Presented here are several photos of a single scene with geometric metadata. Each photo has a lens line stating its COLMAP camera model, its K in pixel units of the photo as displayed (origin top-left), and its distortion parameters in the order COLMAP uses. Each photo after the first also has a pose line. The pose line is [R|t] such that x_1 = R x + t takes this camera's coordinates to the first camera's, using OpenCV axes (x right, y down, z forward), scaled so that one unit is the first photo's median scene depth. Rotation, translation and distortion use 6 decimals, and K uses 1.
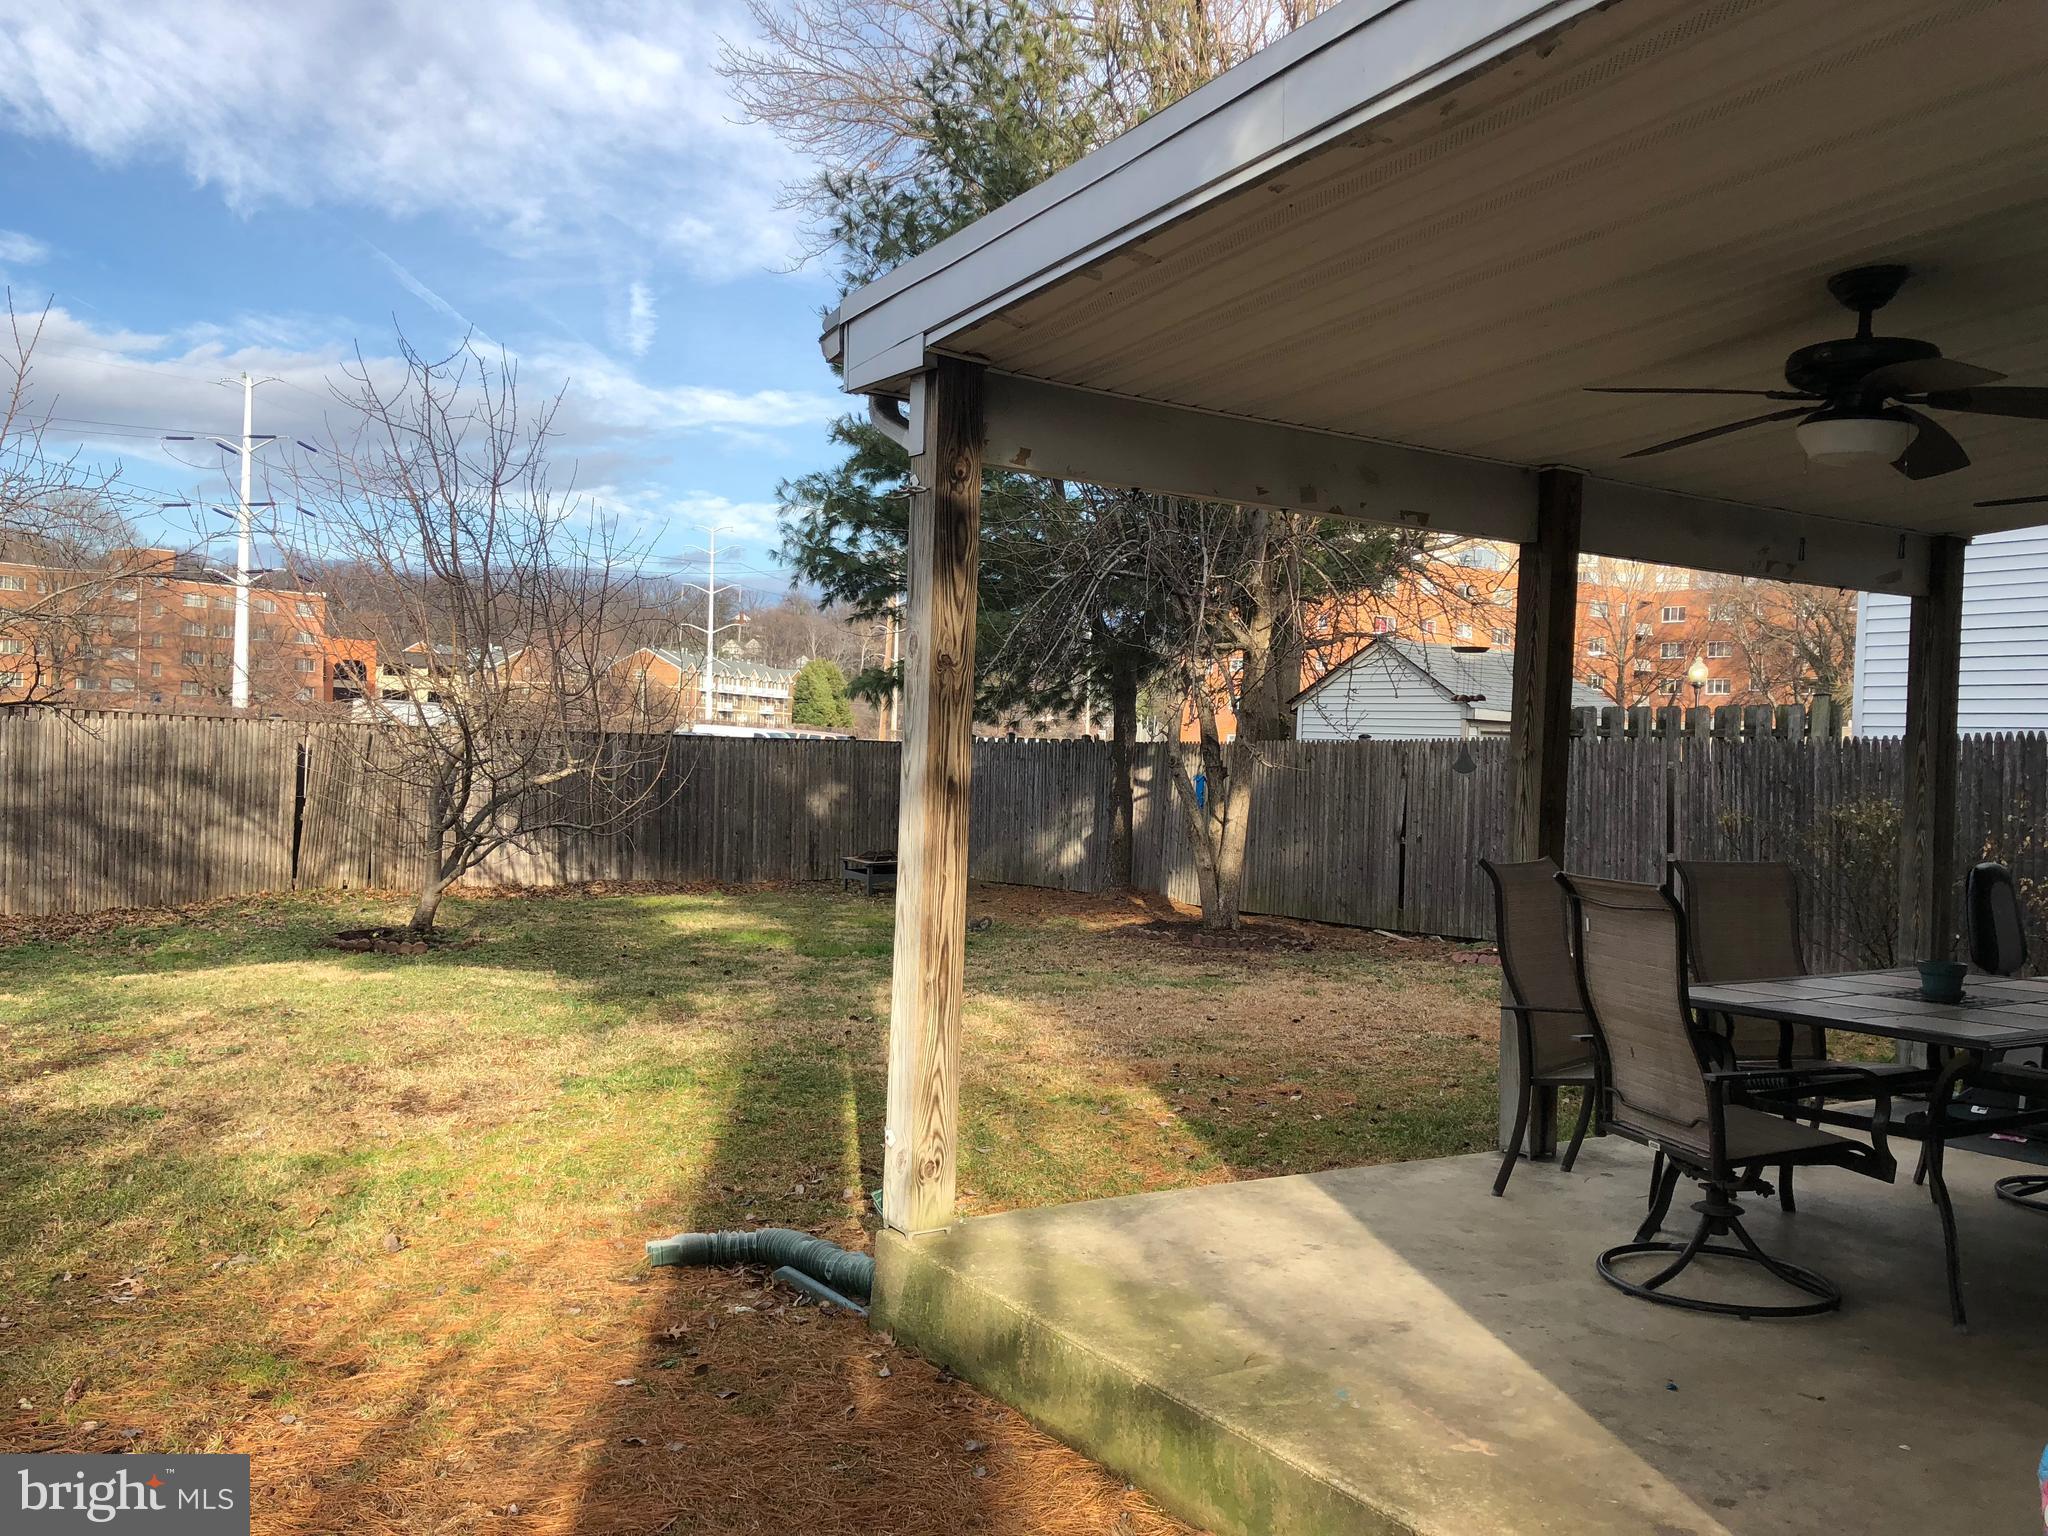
lens RADIAL K [[1696.4, 0, 1027.2], [0, 1696.4, 759.2], [0, 0, 1]] dist [0.054436, -0.055702]
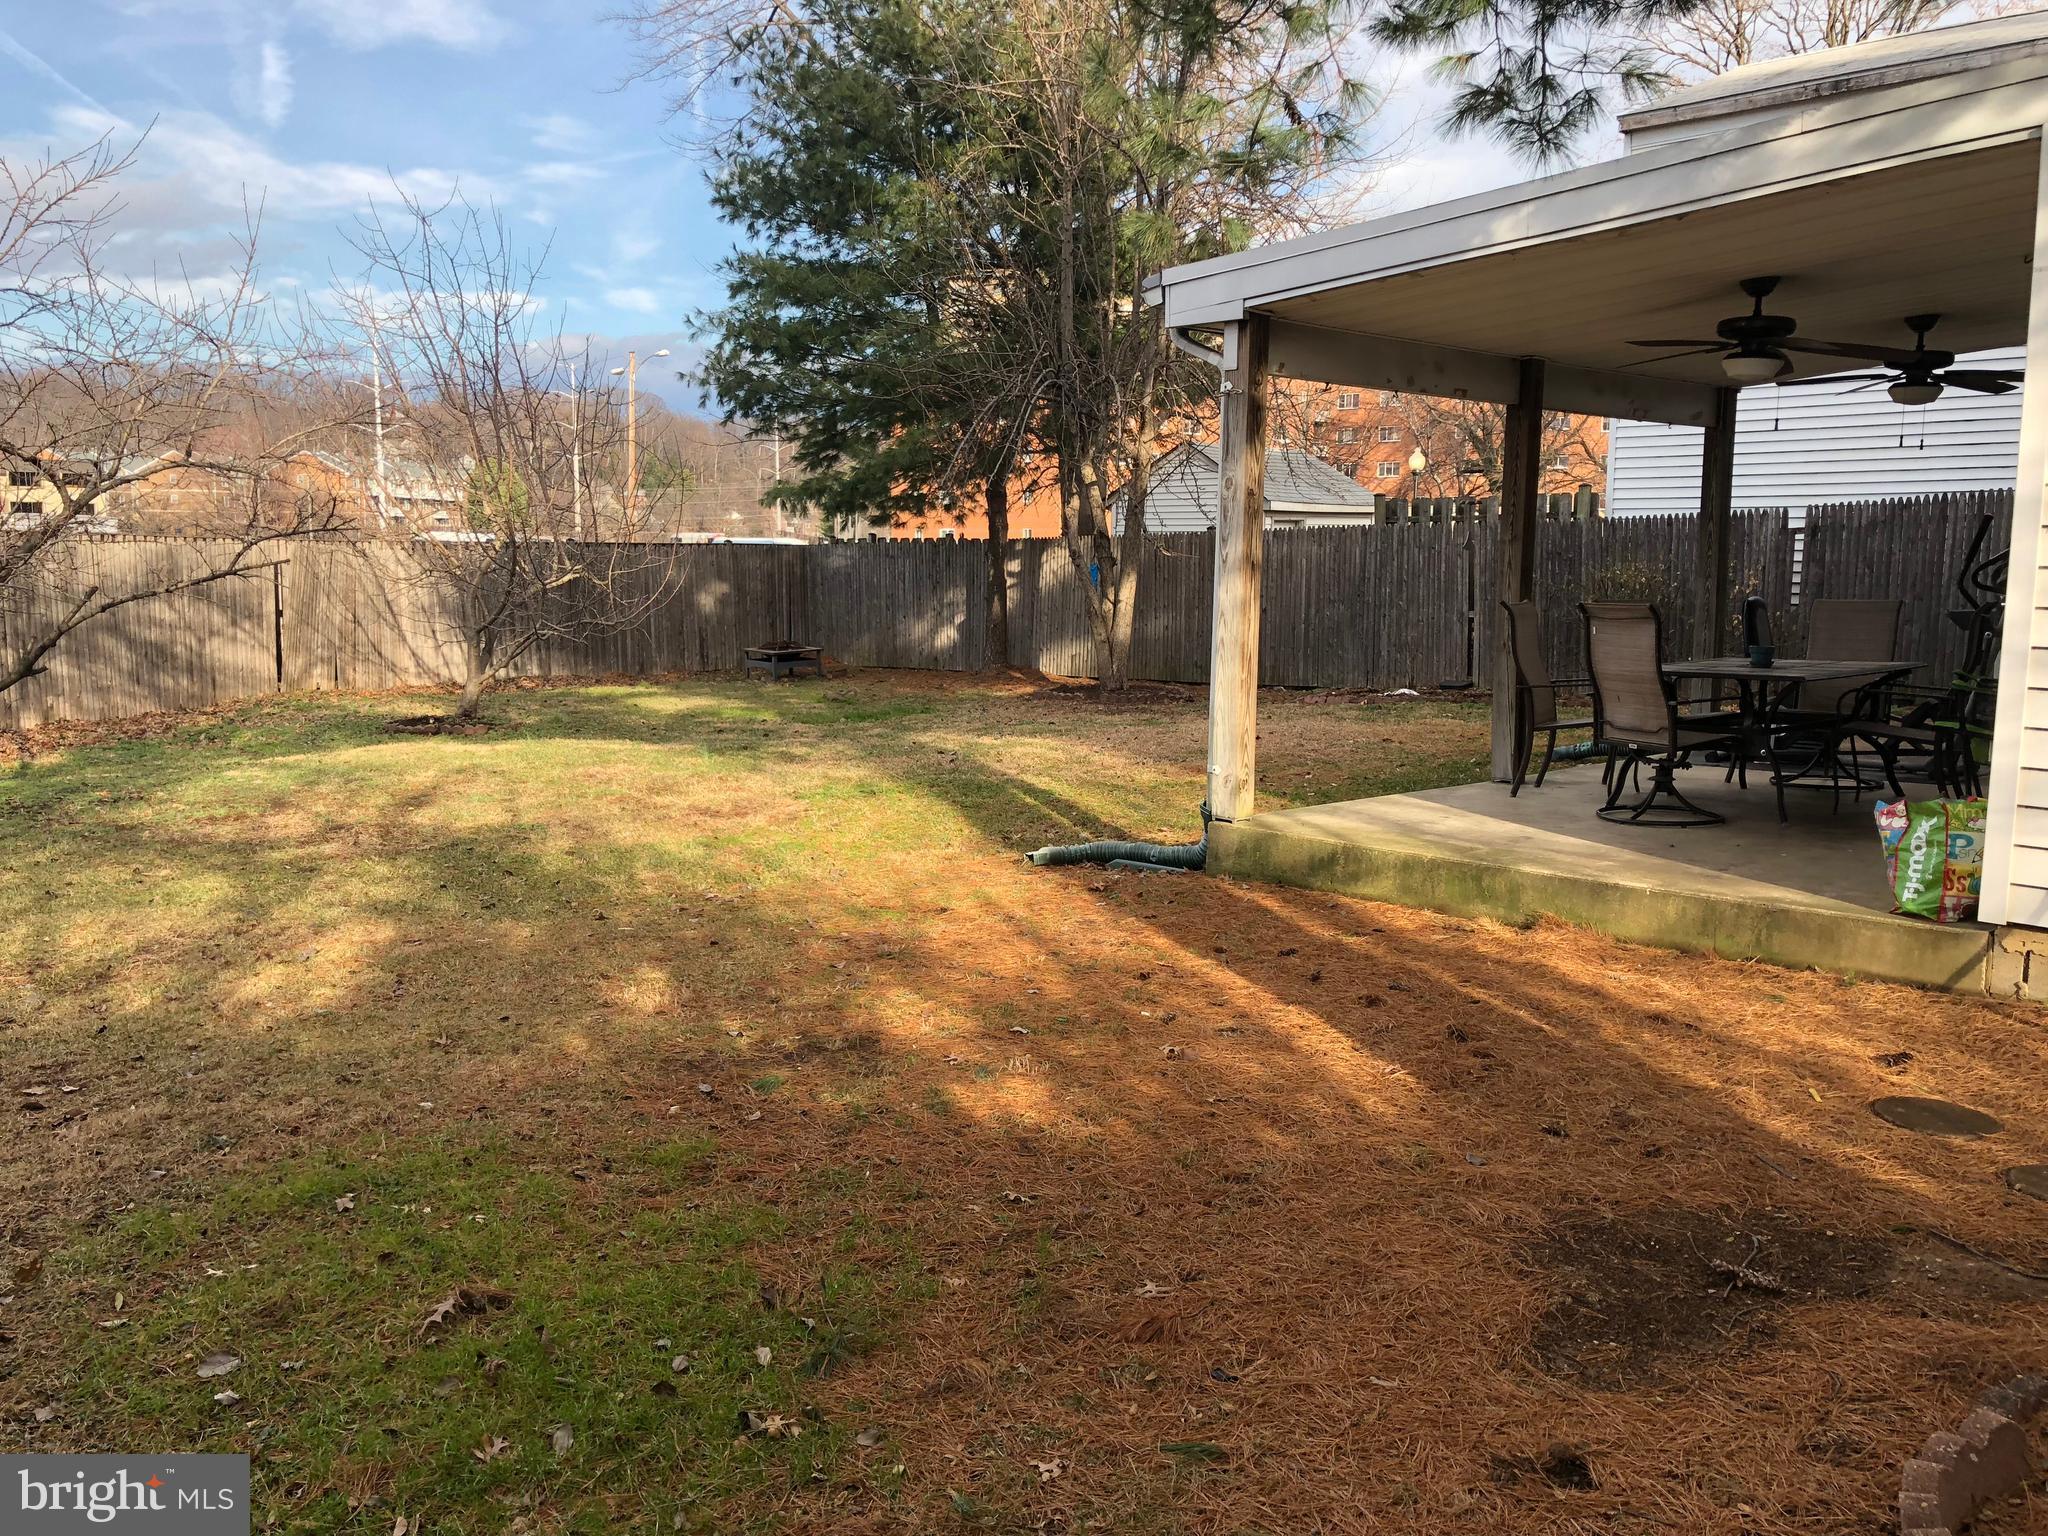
lens RADIAL K [[1696.4, 0, 1027.2], [0, 1696.4, 759.2], [0, 0, 1]] dist [0.054436, -0.055702]
pose [[0.983747, -0.050748, 0.172241, -0.191750], [0.029837, 0.992095, 0.121890, -0.001723], [-0.177065, -0.114770, 0.977484, -0.226274]]
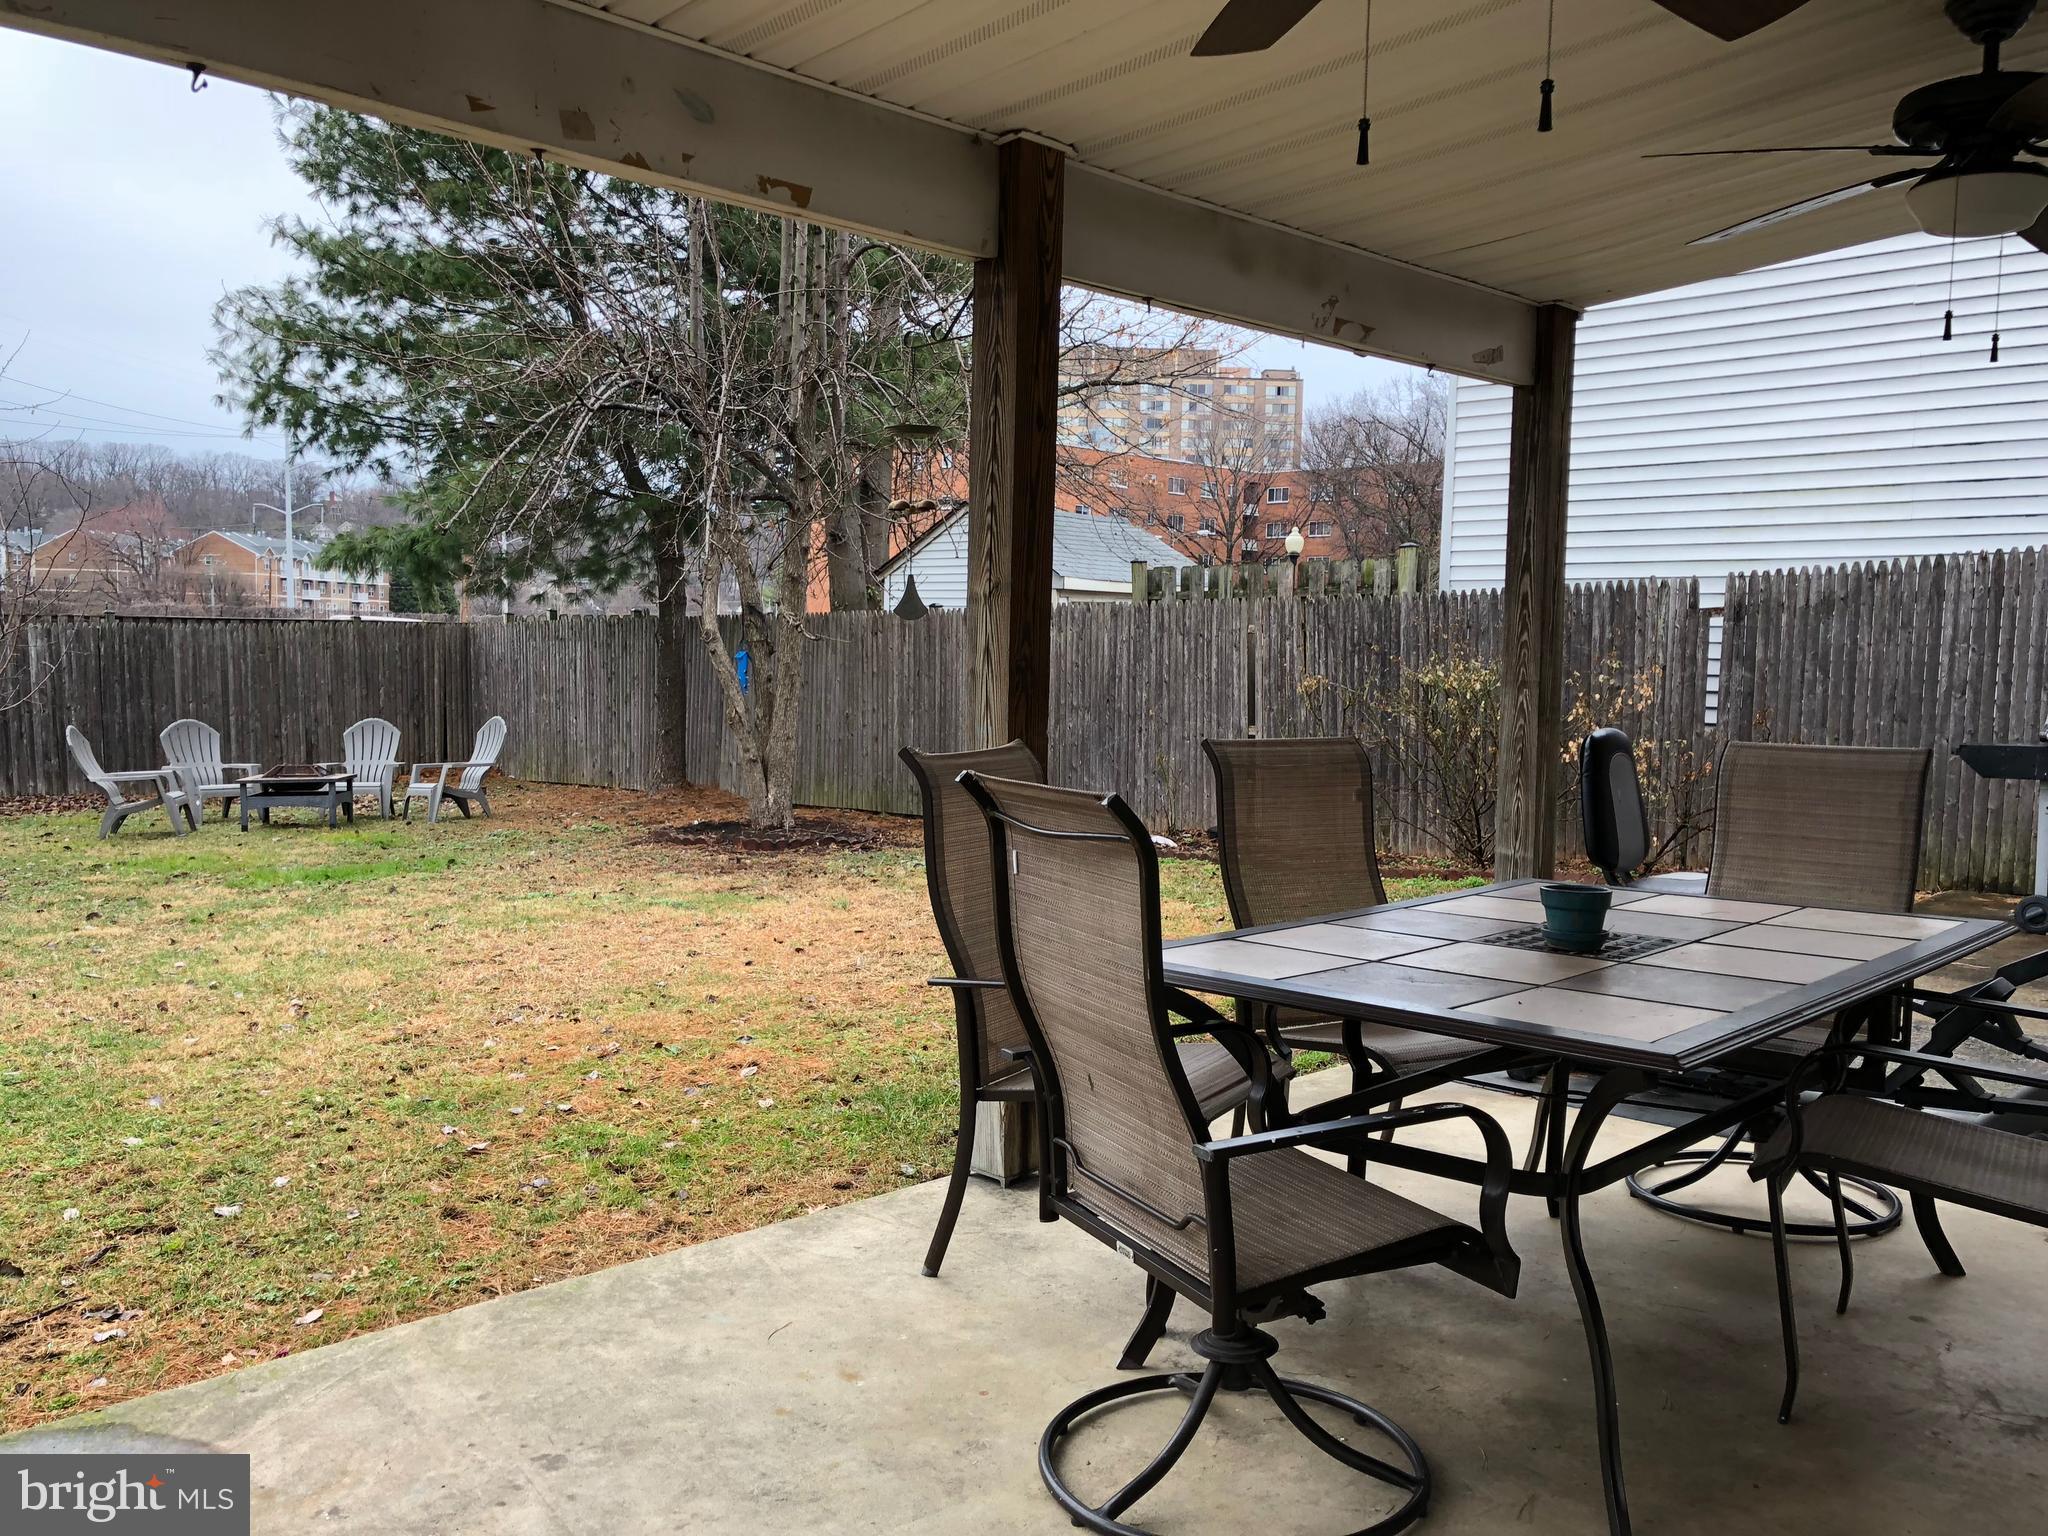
lens RADIAL K [[1708.6, 0, 990.9], [0, 1708.6, 769.9], [0, 0, 1]] dist [0.114185, -0.212338]
pose [[0.980680, -0.033710, 0.192694, 0.067121], [0.019488, 0.996976, 0.075231, 0.007378], [-0.194647, -0.070023, 0.978371, 0.141988]]
